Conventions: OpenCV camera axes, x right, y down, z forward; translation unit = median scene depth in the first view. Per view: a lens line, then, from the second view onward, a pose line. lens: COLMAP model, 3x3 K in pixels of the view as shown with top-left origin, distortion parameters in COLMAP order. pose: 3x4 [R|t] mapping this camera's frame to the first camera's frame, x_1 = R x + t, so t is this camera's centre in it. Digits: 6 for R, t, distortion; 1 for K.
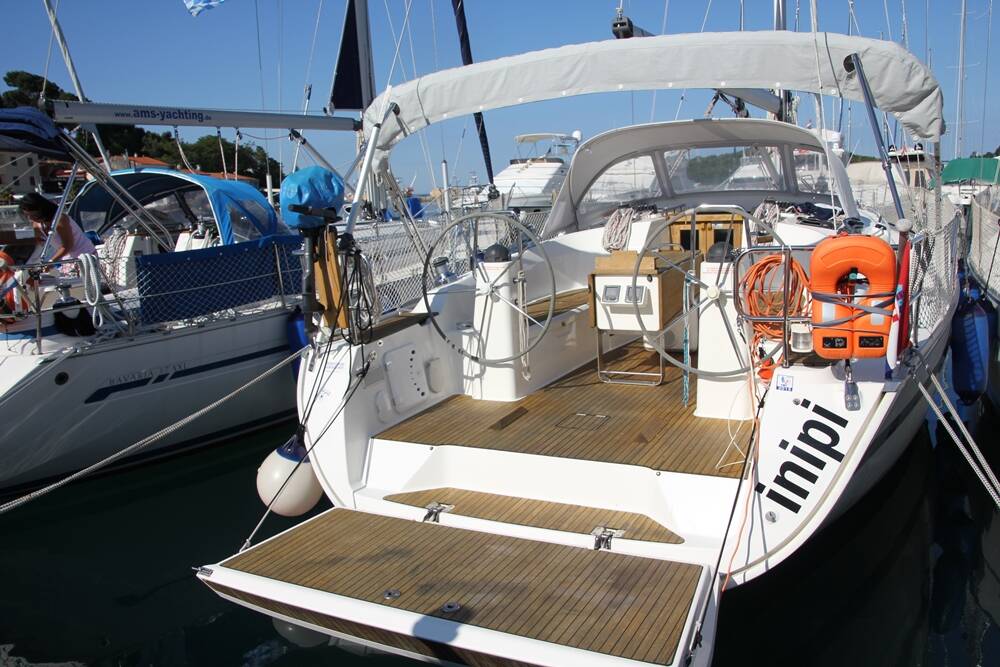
lens RADIAL K [[836.2, 0, 498.0], [0, 836.2, 367.8], [0, 0, 1]] dist [-0.073539, 0.006272]
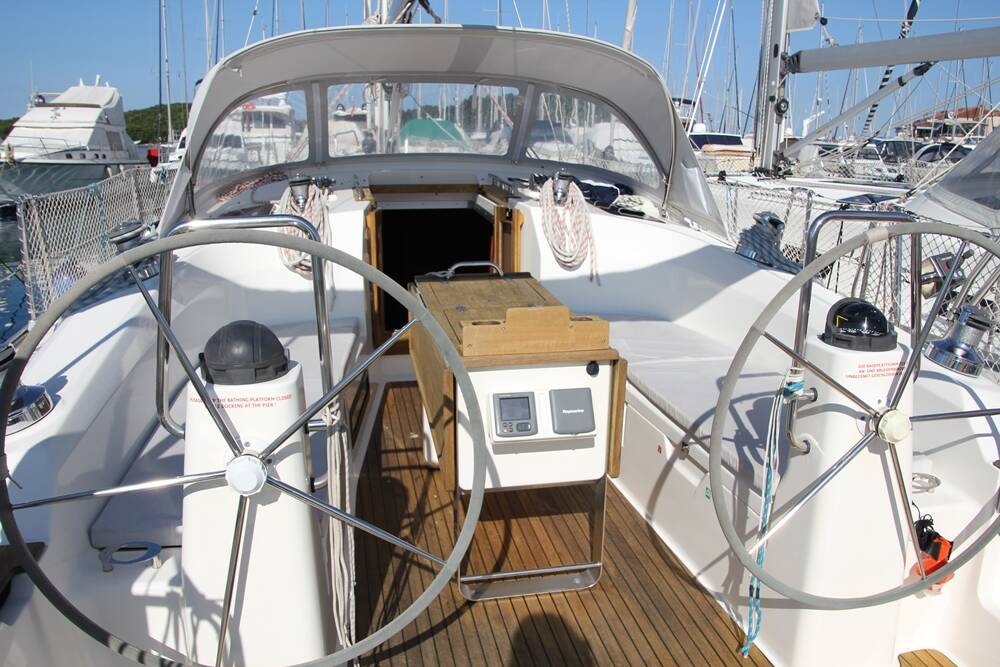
lens RADIAL K [[836.2, 0, 498.0], [0, 836.2, 367.8], [0, 0, 1]] dist [-0.073539, 0.006272]
pose [[0.784187, -0.124379, 0.607931, -0.117365], [0.095358, 0.992223, 0.079999, -0.142989], [-0.613154, -0.004763, 0.789949, 0.670510]]
